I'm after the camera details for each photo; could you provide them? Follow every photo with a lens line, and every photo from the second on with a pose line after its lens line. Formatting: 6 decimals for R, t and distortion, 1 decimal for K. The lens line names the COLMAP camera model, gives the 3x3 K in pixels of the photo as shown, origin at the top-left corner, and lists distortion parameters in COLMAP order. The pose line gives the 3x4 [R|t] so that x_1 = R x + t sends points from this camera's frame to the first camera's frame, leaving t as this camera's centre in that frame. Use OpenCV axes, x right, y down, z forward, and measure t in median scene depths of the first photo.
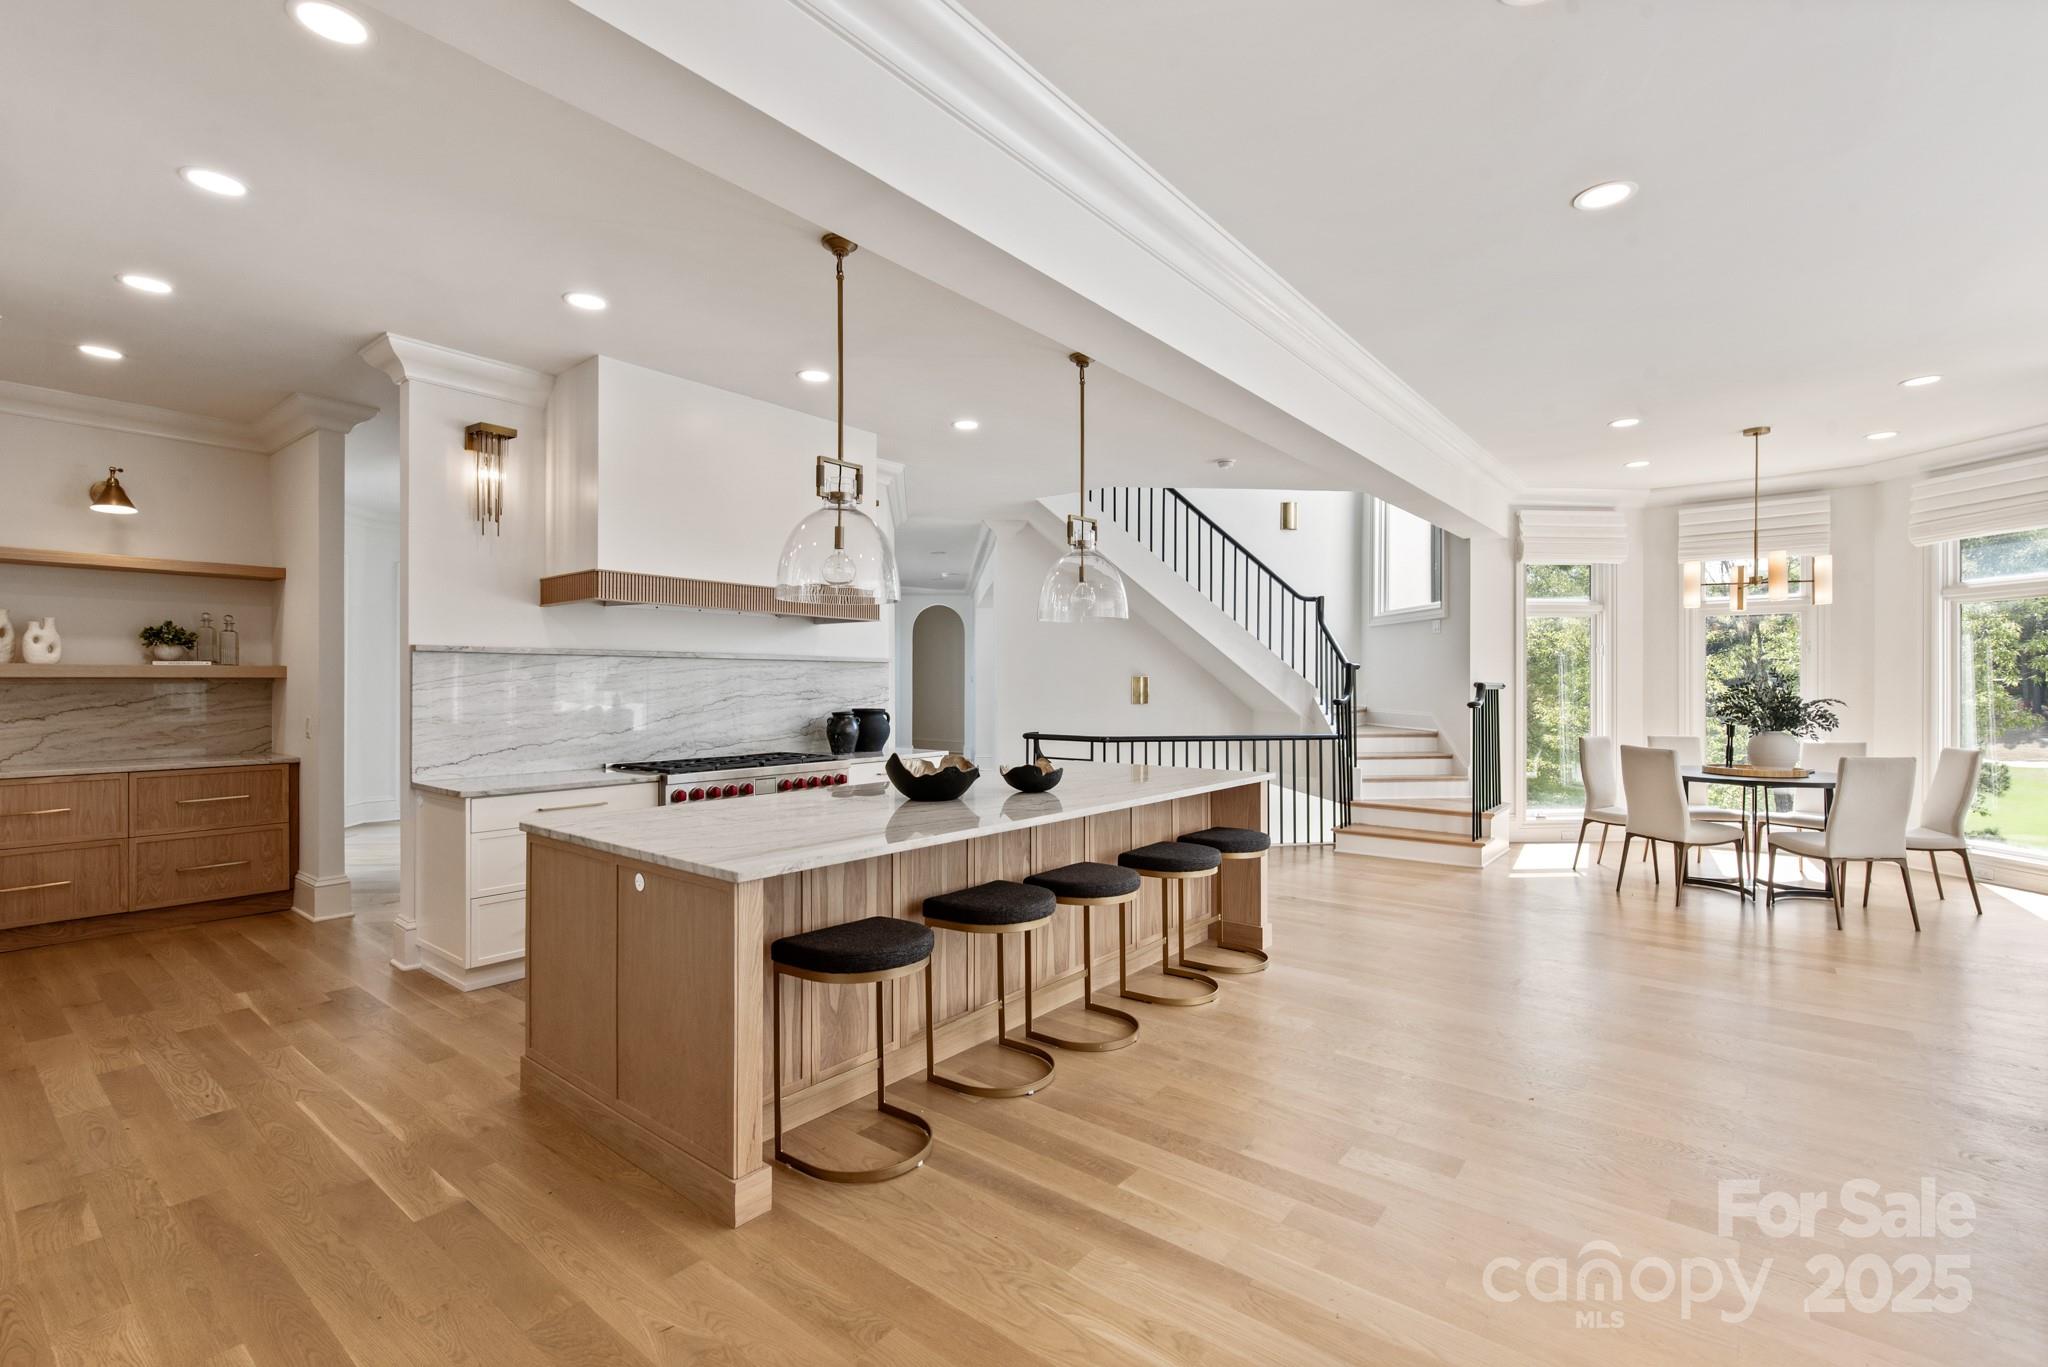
lens RADIAL K [[892.5, 0, 1008.8], [0, 892.5, 678.4], [0, 0, 1]] dist [0.001972, -0.000058]
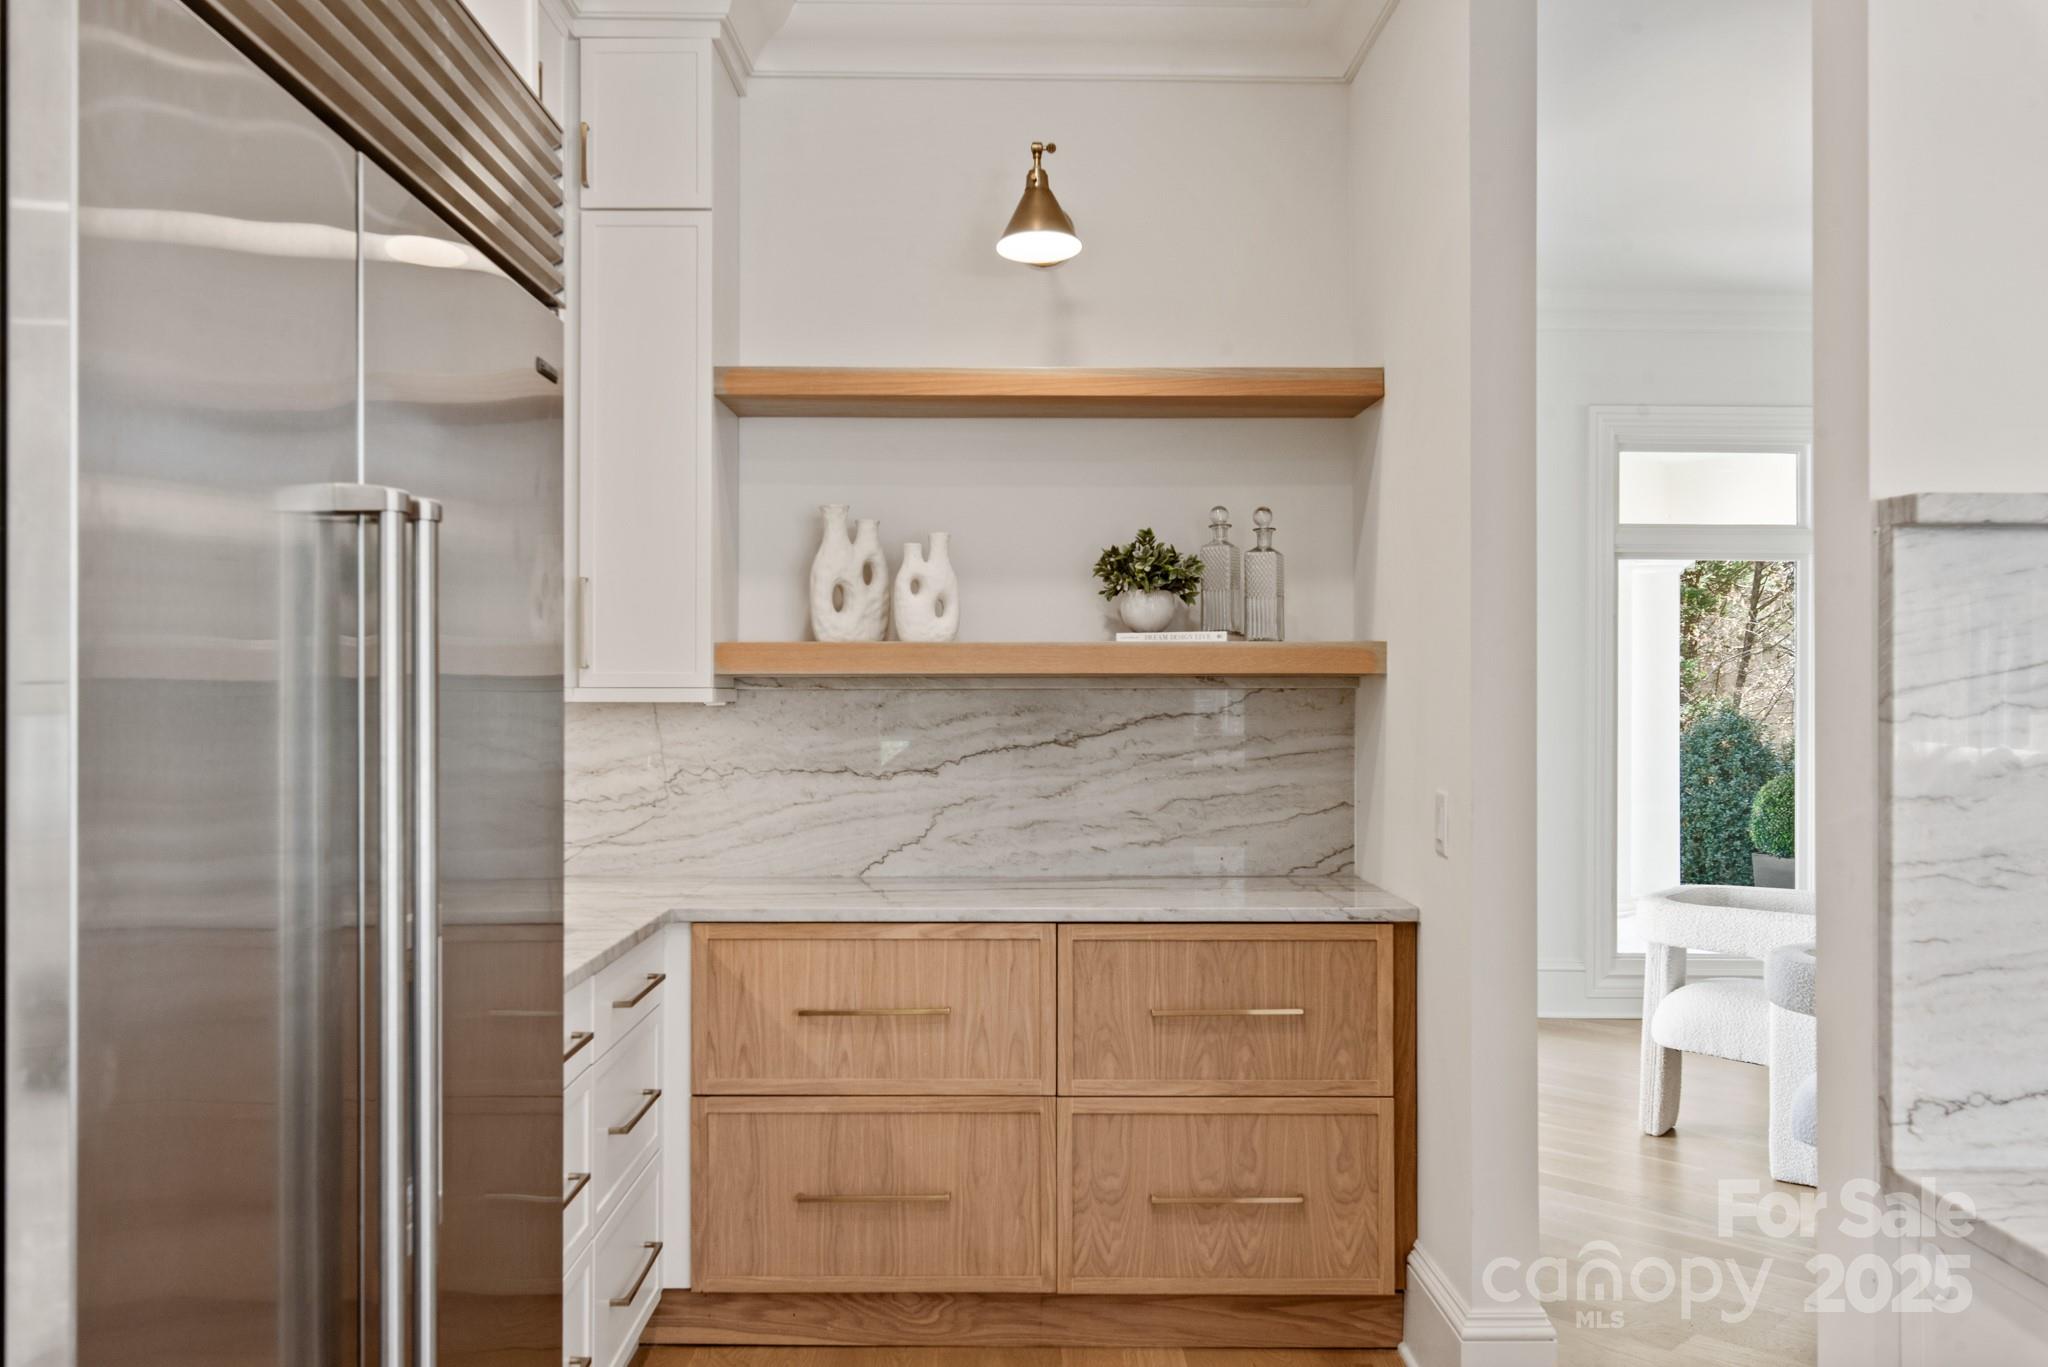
lens RADIAL K [[1708.6, 0, 1021.8], [0, 1708.6, 680.6], [0, 0, 1]] dist [0.020191, -0.000775]
pose [[0.634426, 0.005206, -0.772966, -0.400086], [0.001524, 0.999967, 0.007985, -0.004538], [0.772982, -0.006244, 0.634397, 0.487774]]
